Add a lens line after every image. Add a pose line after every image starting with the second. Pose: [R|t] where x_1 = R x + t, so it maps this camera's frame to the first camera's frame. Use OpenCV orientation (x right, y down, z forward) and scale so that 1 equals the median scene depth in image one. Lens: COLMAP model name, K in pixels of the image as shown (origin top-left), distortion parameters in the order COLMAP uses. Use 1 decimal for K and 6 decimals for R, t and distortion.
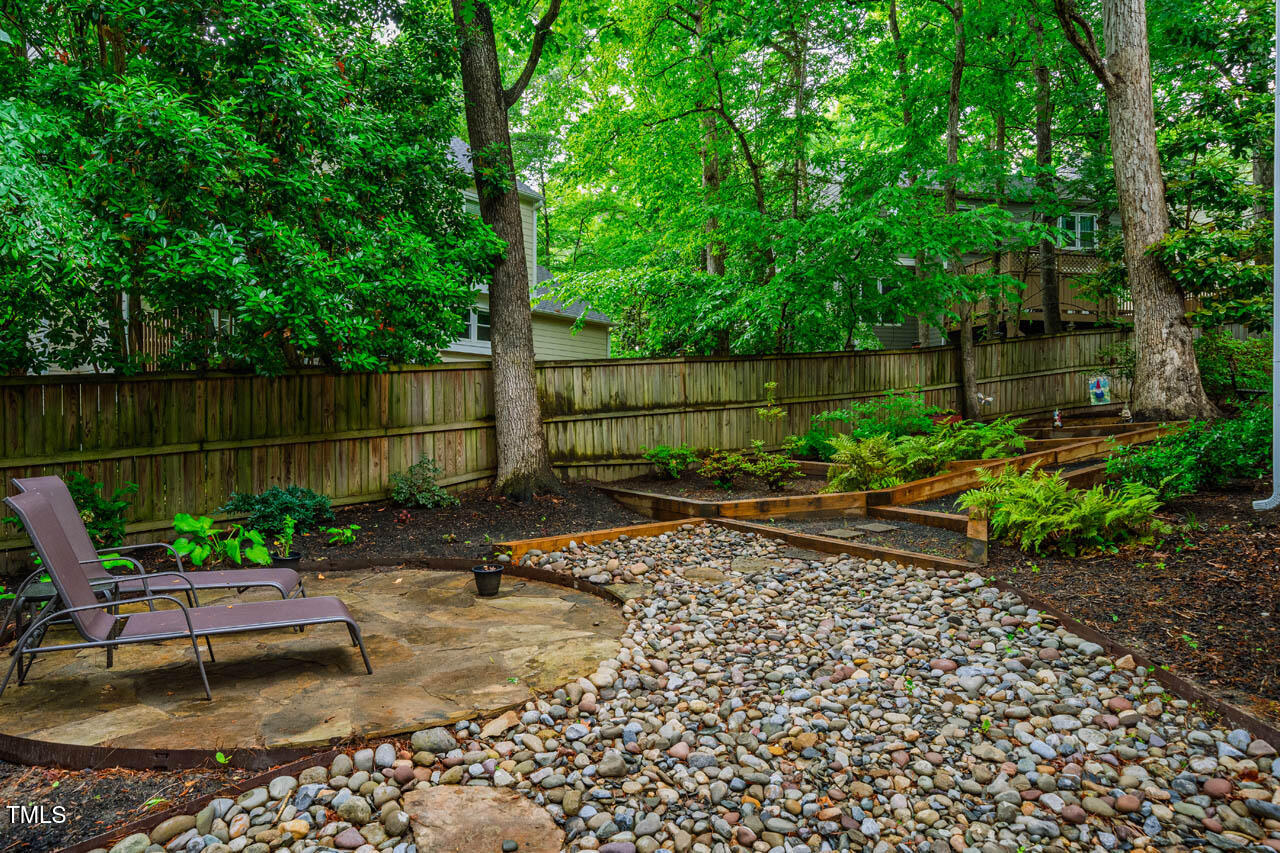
lens RADIAL K [[801.5, 0, 633.4], [0, 801.5, 427.7], [0, 0, 1]] dist [0.023933, -0.017519]
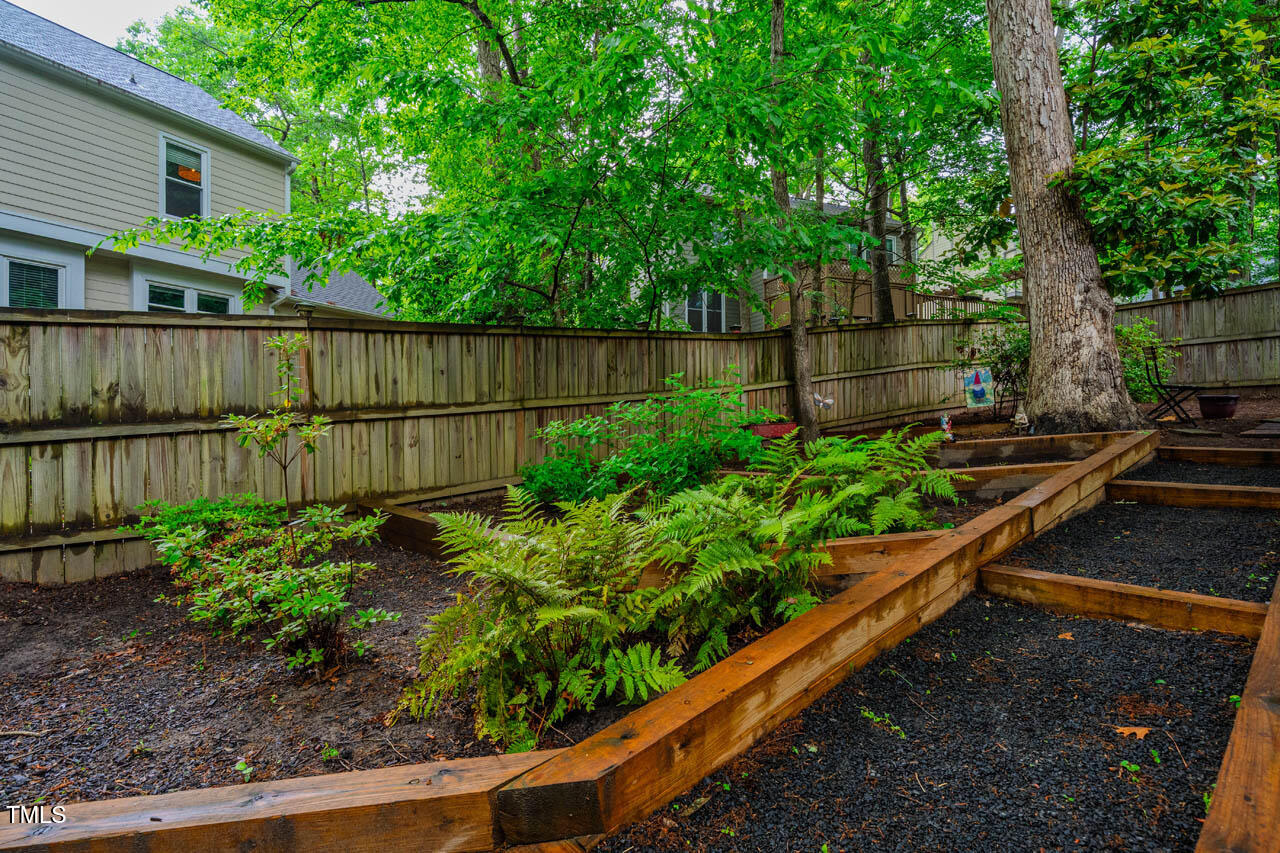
lens RADIAL K [[608.3, 0, 641.5], [0, 608.3, 424.0], [0, 0, 1]] dist [0.001910, 0.000823]
pose [[0.985055, -0.011190, 0.171873, 0.199489], [0.013400, 0.999842, -0.011700, -0.011477], [-0.171715, 0.013828, 0.985050, 0.546212]]
